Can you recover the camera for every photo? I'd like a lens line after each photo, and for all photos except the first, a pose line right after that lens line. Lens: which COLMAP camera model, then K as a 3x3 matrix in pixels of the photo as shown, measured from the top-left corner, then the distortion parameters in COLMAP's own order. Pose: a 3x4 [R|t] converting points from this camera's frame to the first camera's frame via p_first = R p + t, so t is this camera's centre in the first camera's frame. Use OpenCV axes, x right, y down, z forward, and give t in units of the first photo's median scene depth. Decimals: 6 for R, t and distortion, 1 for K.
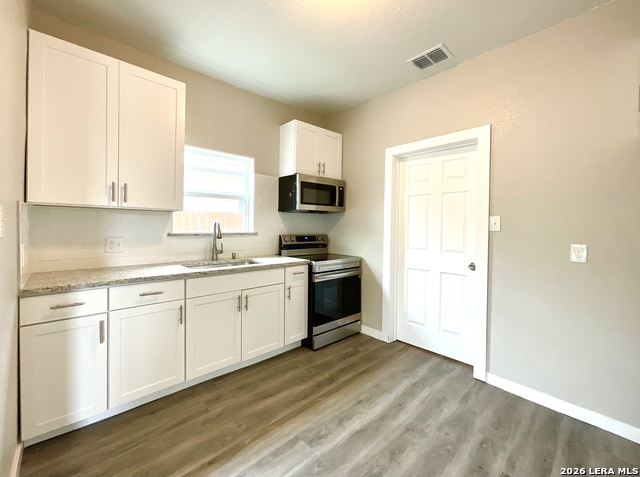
lens RADIAL K [[266.1, 0, 309.6], [0, 266.1, 230.0], [0, 0, 1]] dist [-0.002318, 0.000093]
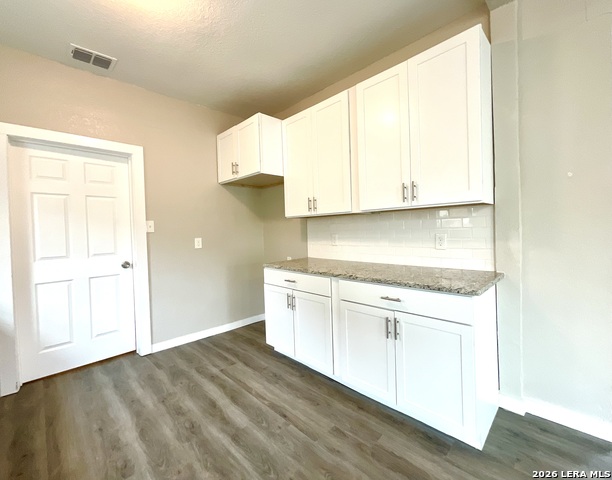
lens RADIAL K [[262.0, 0, 325.9], [0, 262.0, 232.6], [0, 0, 1]] dist [-0.011737, 0.001037]
pose [[-0.096961, -0.024108, 0.994996, -0.605965], [0.039799, 0.998813, 0.028079, 0.003075], [-0.994492, 0.042323, -0.095887, 0.268716]]
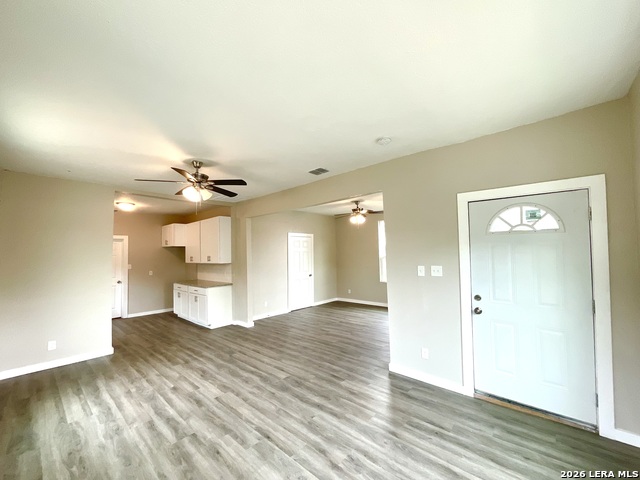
lens RADIAL K [[257.9, 0, 320.8], [0, 257.9, 248.0], [0, 0, 1]] dist [0.001475, -0.000744]
pose [[-0.109399, 0.014340, 0.993894, -2.535975], [0.030249, 0.999481, -0.011091, -0.138025], [-0.993538, 0.028851, -0.109776, -0.916629]]
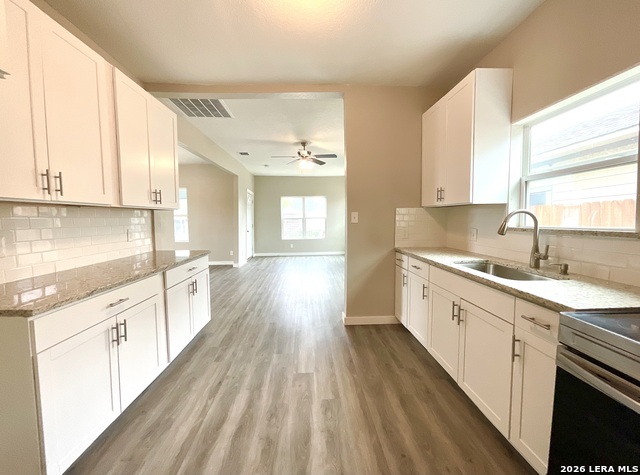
lens RADIAL K [[257.9, 0, 316.3], [0, 257.9, 234.9], [0, 0, 1]] dist [0.001475, -0.000744]
pose [[-0.640451, 0.039417, -0.766987, 0.605751], [-0.014506, 0.997883, 0.063396, -0.008435], [0.767862, 0.051728, -0.638524, 1.133826]]
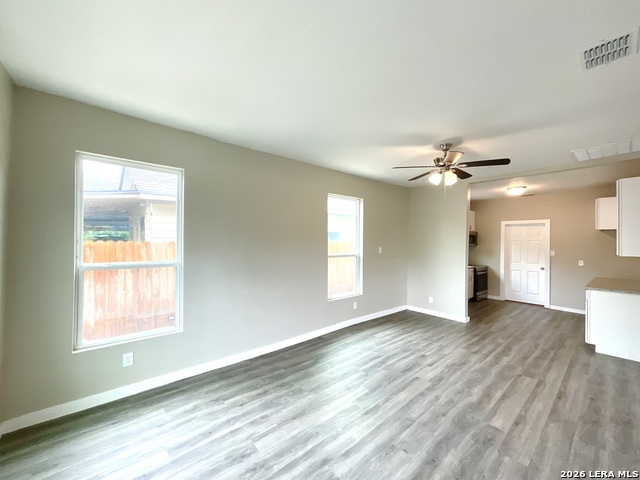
lens RADIAL K [[257.9, 0, 318.9], [0, 257.9, 240.0], [0, 0, 1]] dist [0.001475, -0.000744]
pose [[0.999634, 0.003945, -0.026771, -1.713236], [-0.004400, 0.999846, -0.016976, -0.106276], [0.026700, 0.017088, 0.999497, -1.821510]]
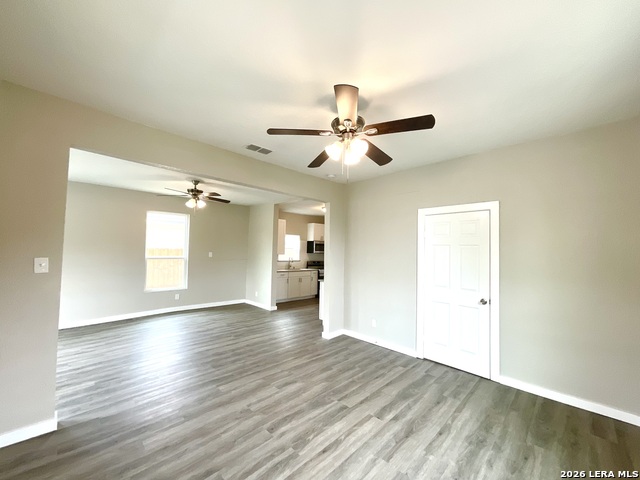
lens RADIAL K [[257.9, 0, 319.9], [0, 257.9, 236.7], [0, 0, 1]] dist [0.001475, -0.000744]
pose [[0.998466, 0.015758, 0.053086, -0.177196], [-0.011986, 0.997429, -0.070651, -0.068497], [-0.054062, 0.069906, 0.996088, -2.505418]]
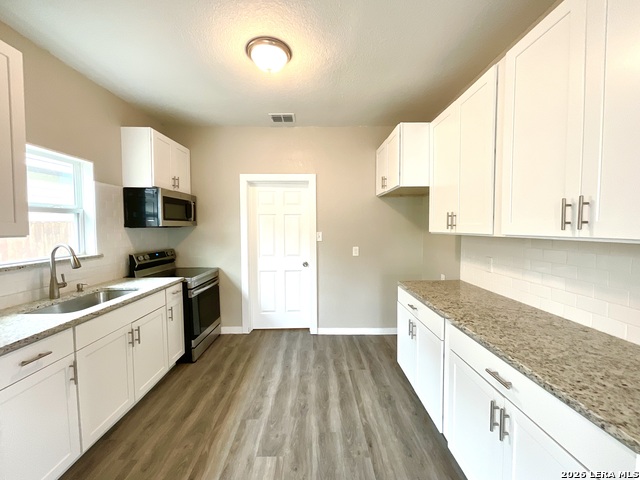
lens RADIAL K [[257.9, 0, 321.2], [0, 257.9, 239.7], [0, 0, 1]] dist [0.001475, -0.000744]
pose [[0.648153, -0.050714, 0.759820, -0.476433], [0.022804, 0.998625, 0.047200, -0.075710], [-0.761169, -0.013266, 0.648418, -0.031311]]
